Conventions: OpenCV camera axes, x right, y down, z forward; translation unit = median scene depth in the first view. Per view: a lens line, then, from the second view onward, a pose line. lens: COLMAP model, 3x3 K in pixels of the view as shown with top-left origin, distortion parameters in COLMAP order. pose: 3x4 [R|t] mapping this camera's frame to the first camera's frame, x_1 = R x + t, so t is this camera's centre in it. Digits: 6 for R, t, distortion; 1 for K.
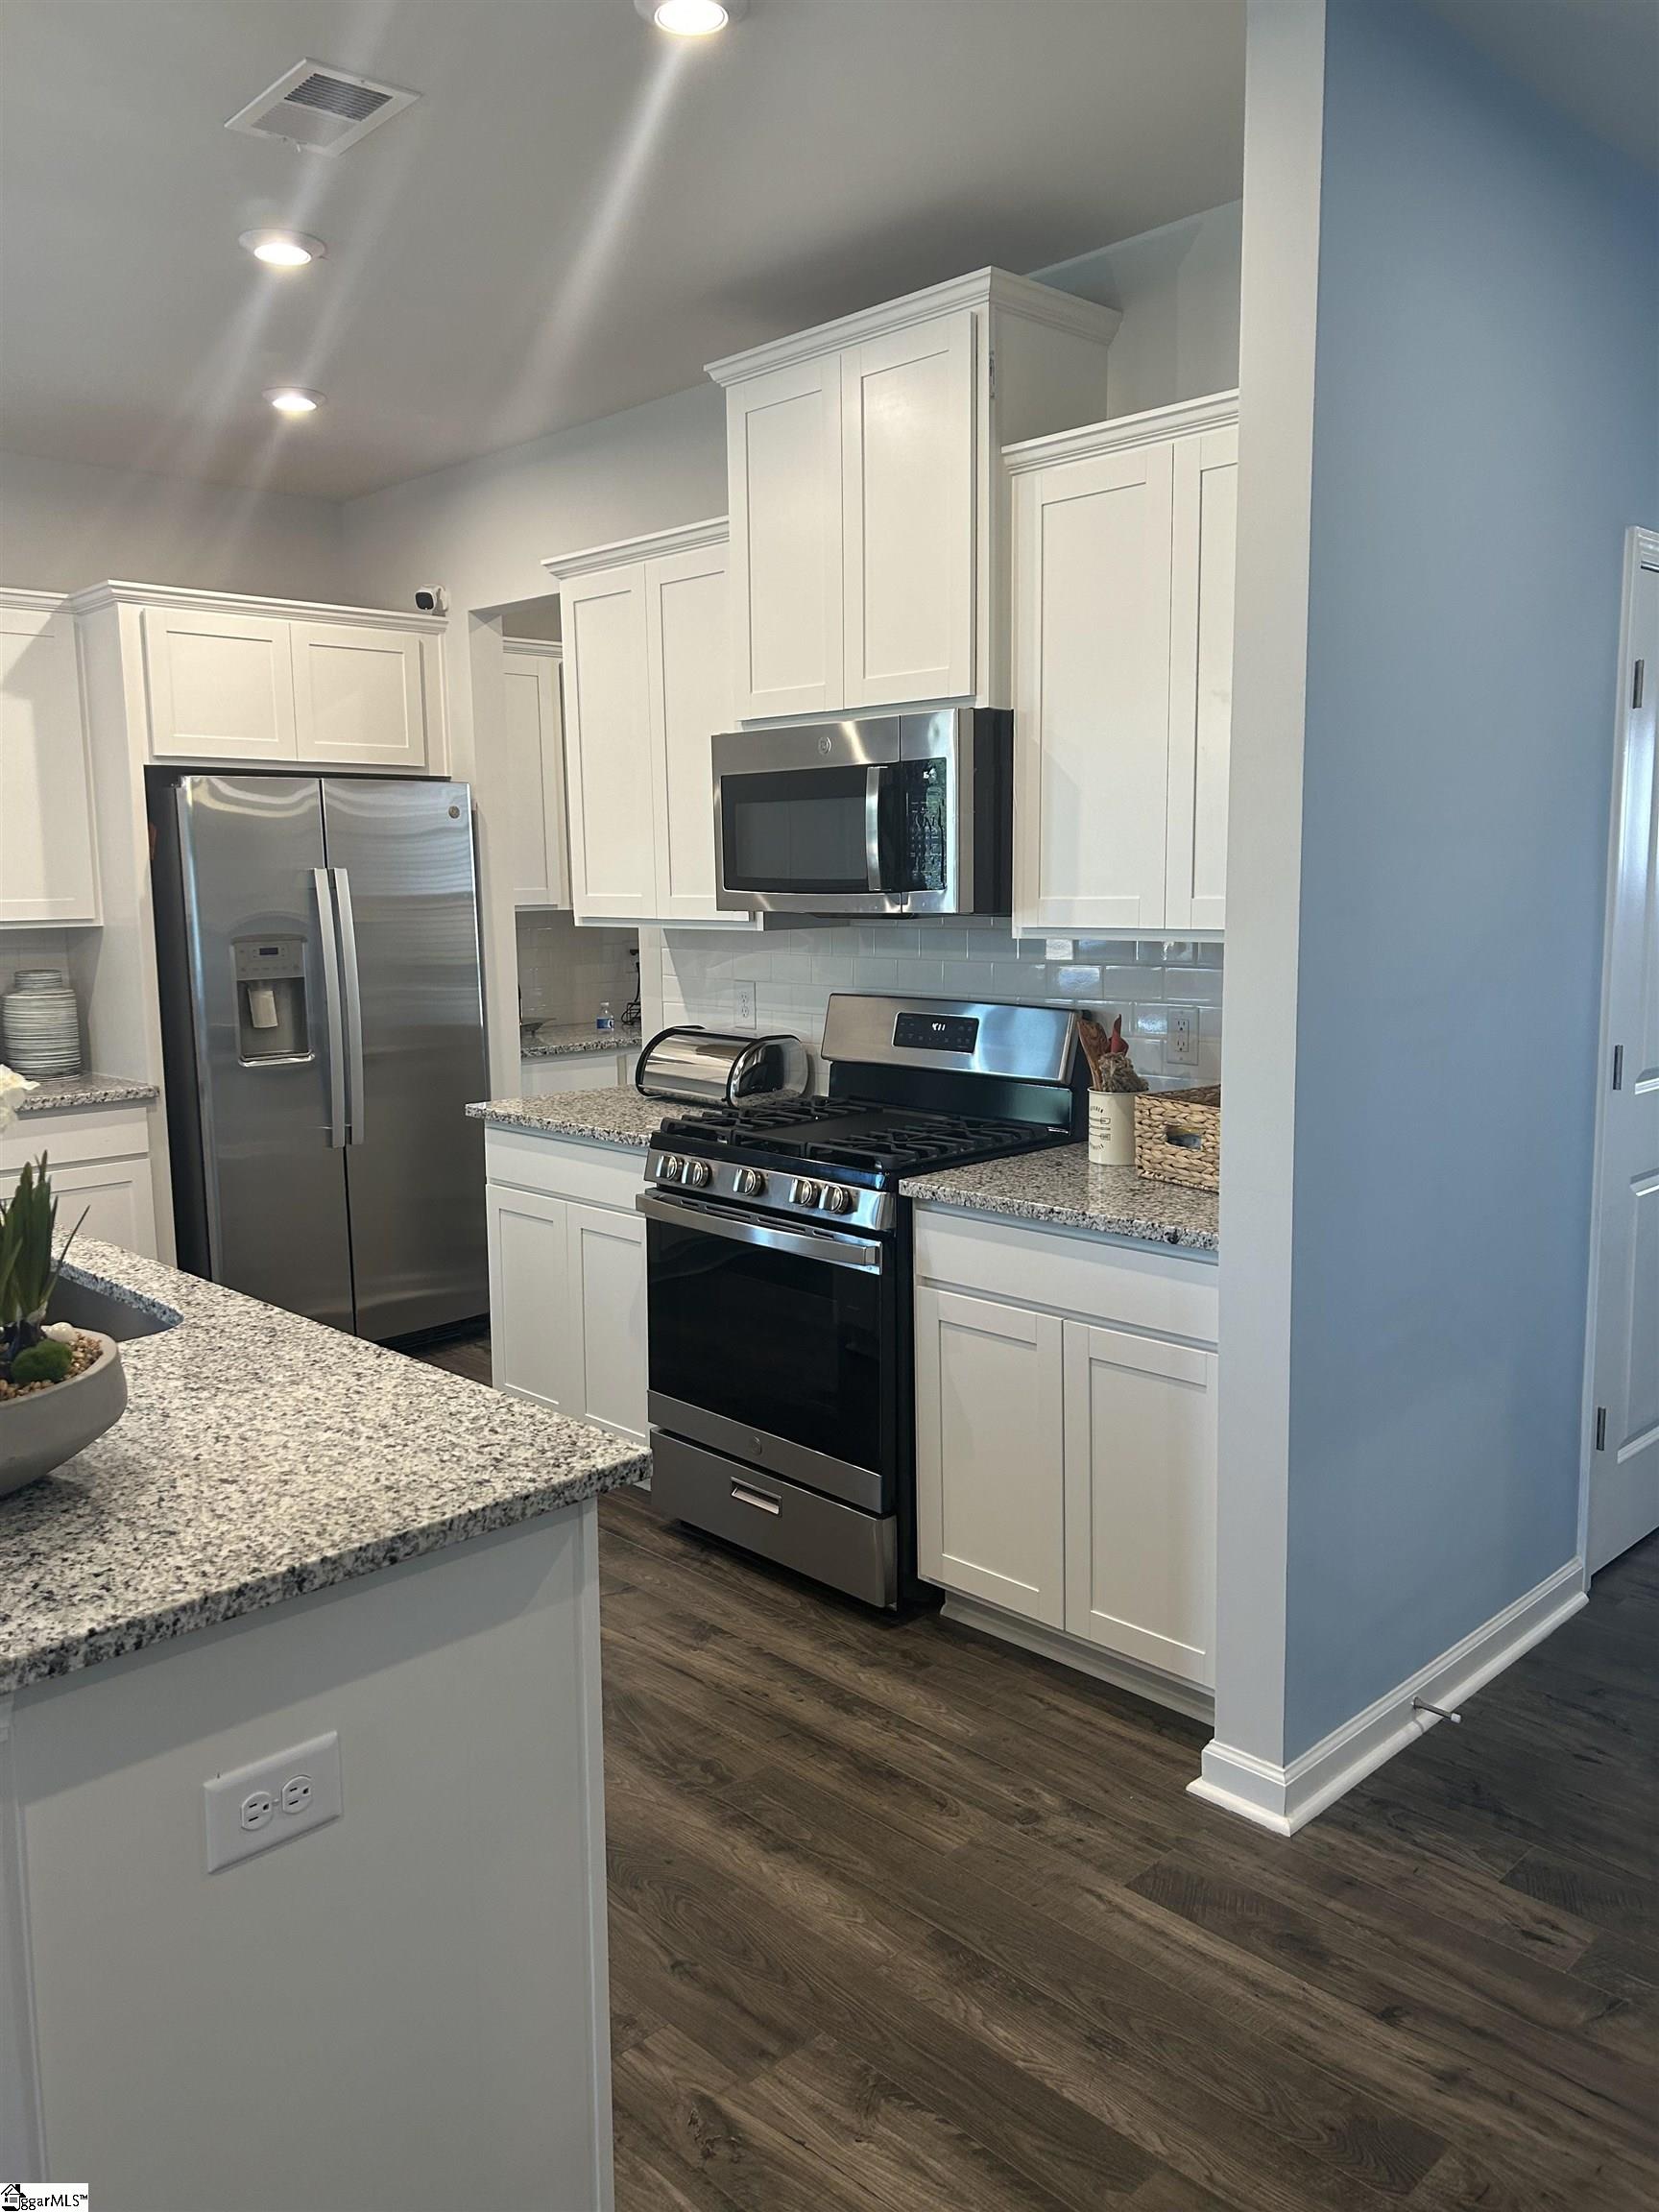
lens RADIAL K [[1649.6, 0, 829.5], [0, 1649.6, 1106.0], [0, 0, 1]] dist [-0.002080, -0.033387]
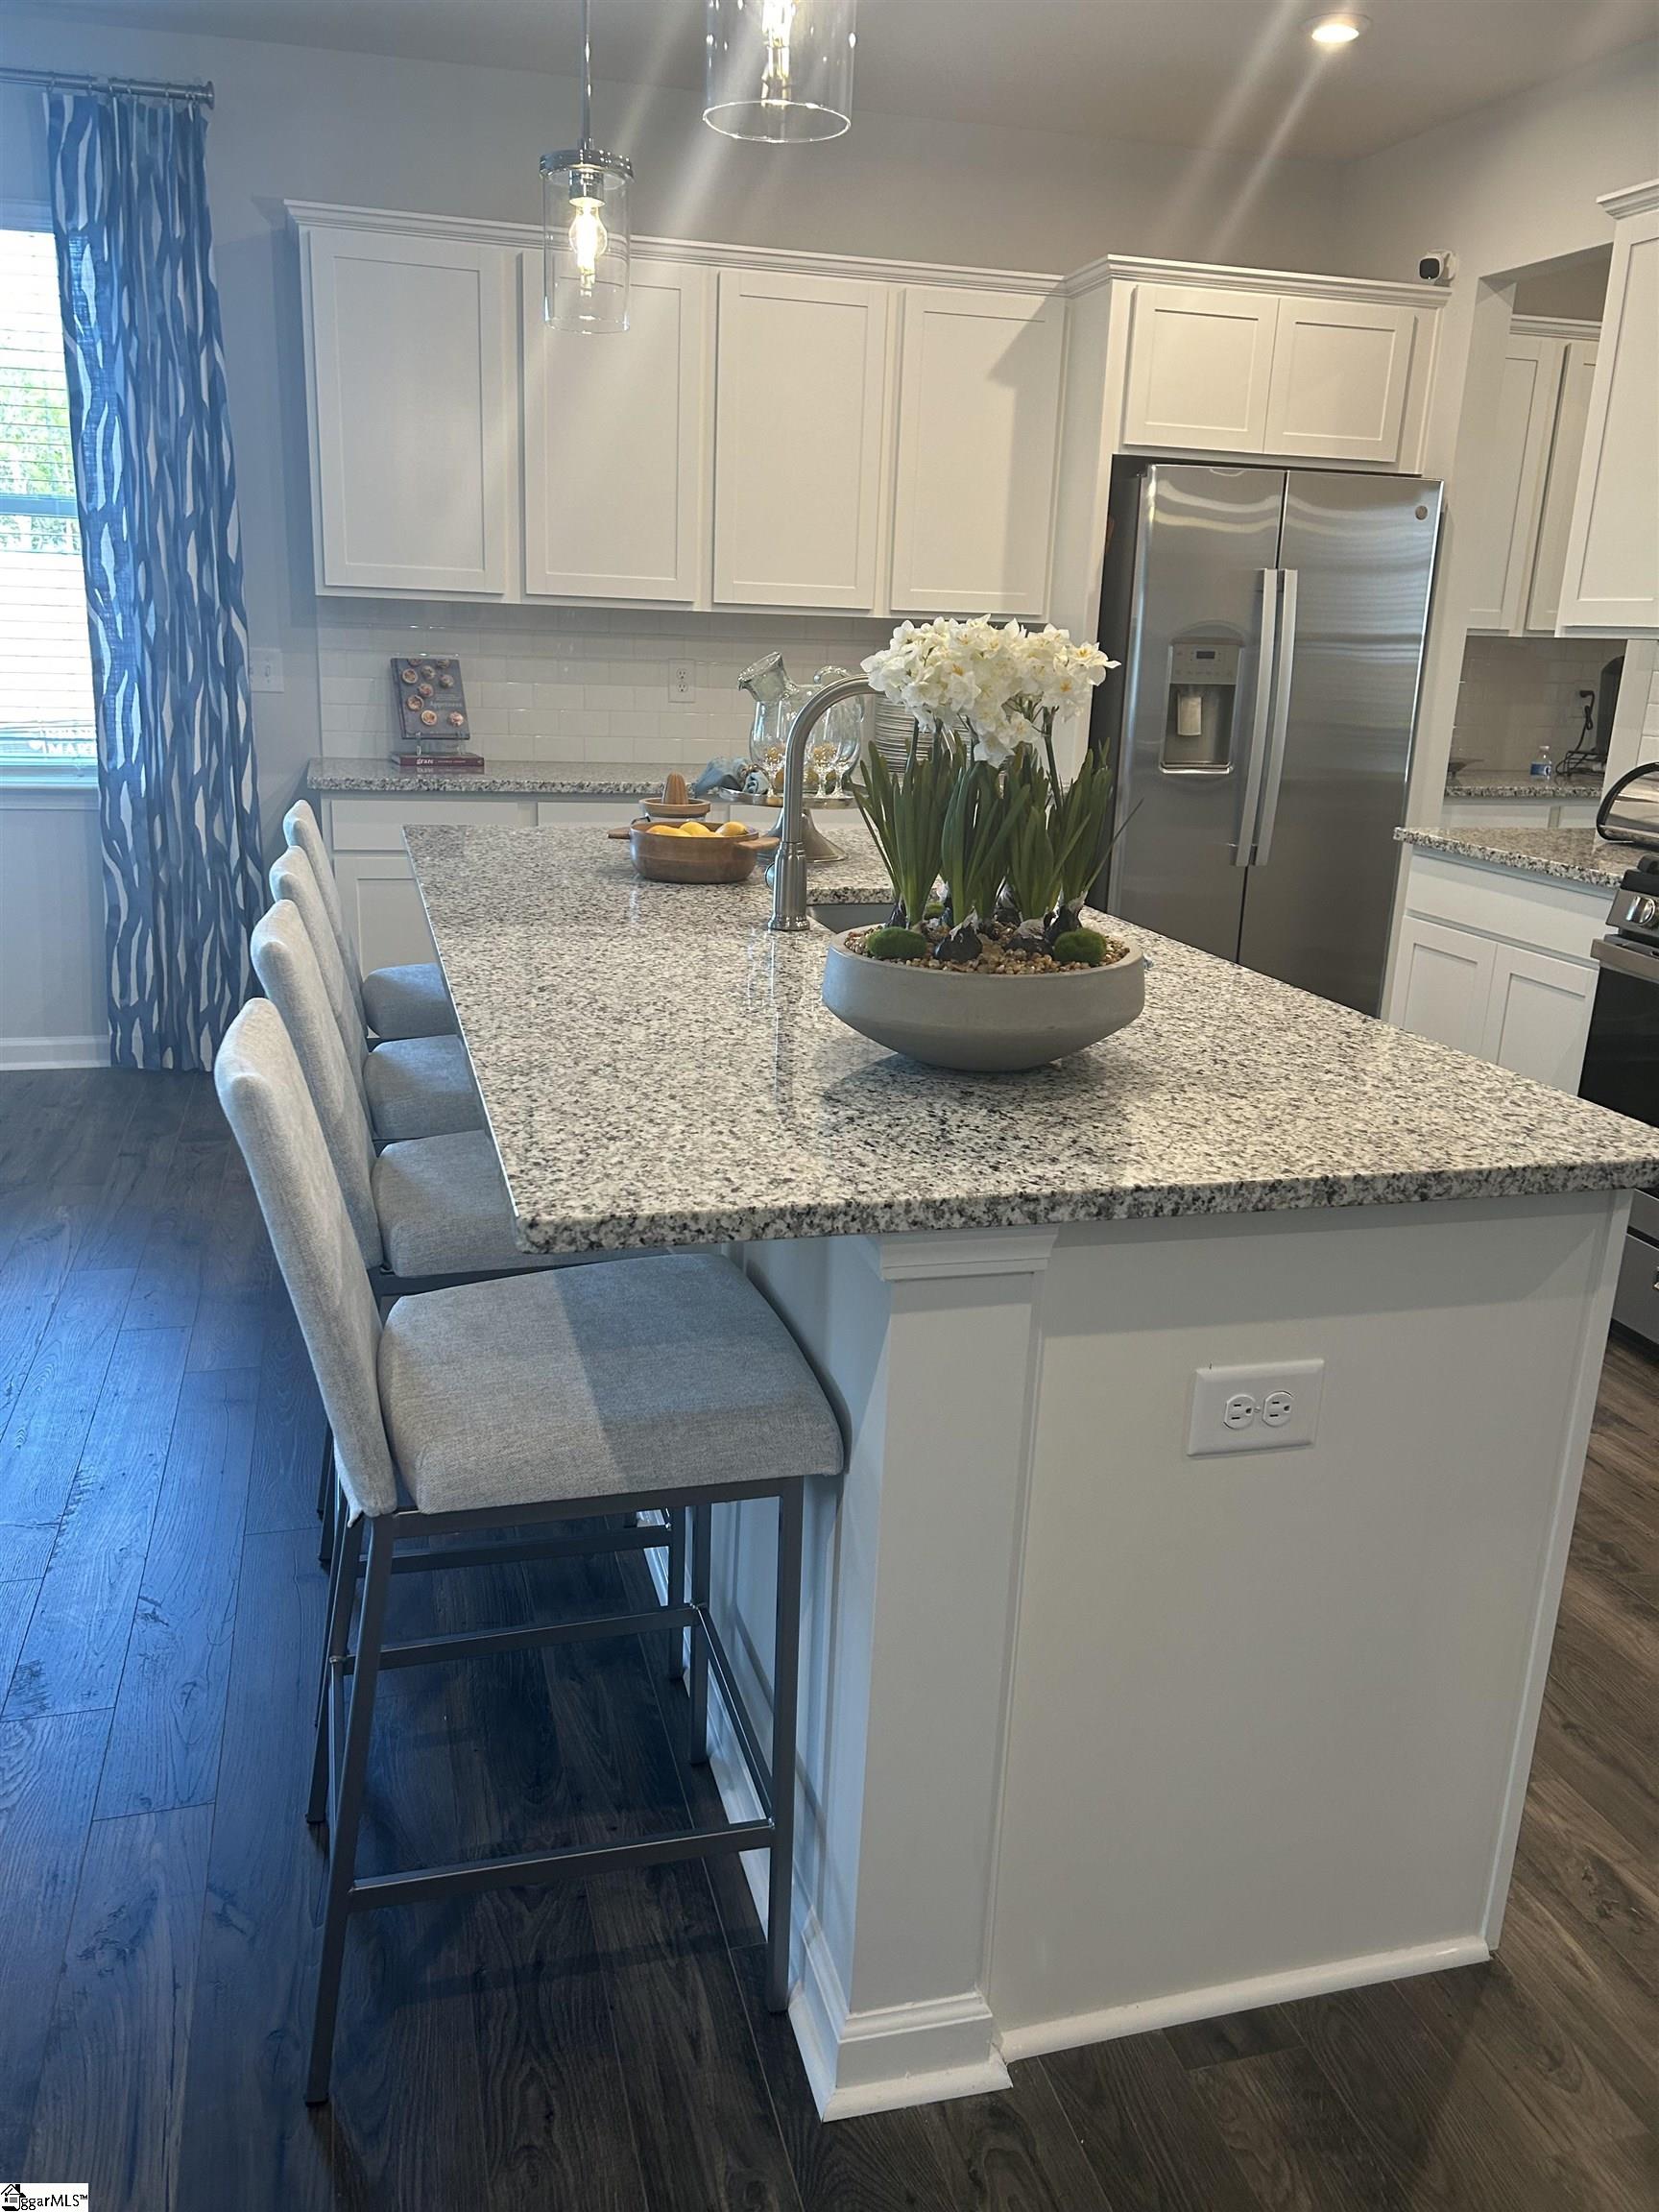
lens RADIAL K [[1644.0, 0, 753.6], [0, 1644.0, 1114.0], [0, 0, 1]] dist [0.009440, -0.059060]
pose [[0.851958, 0.180271, -0.491599, -0.122440], [-0.106478, 0.978895, 0.174433, 0.094942], [0.512669, -0.096266, 0.853173, 0.013921]]
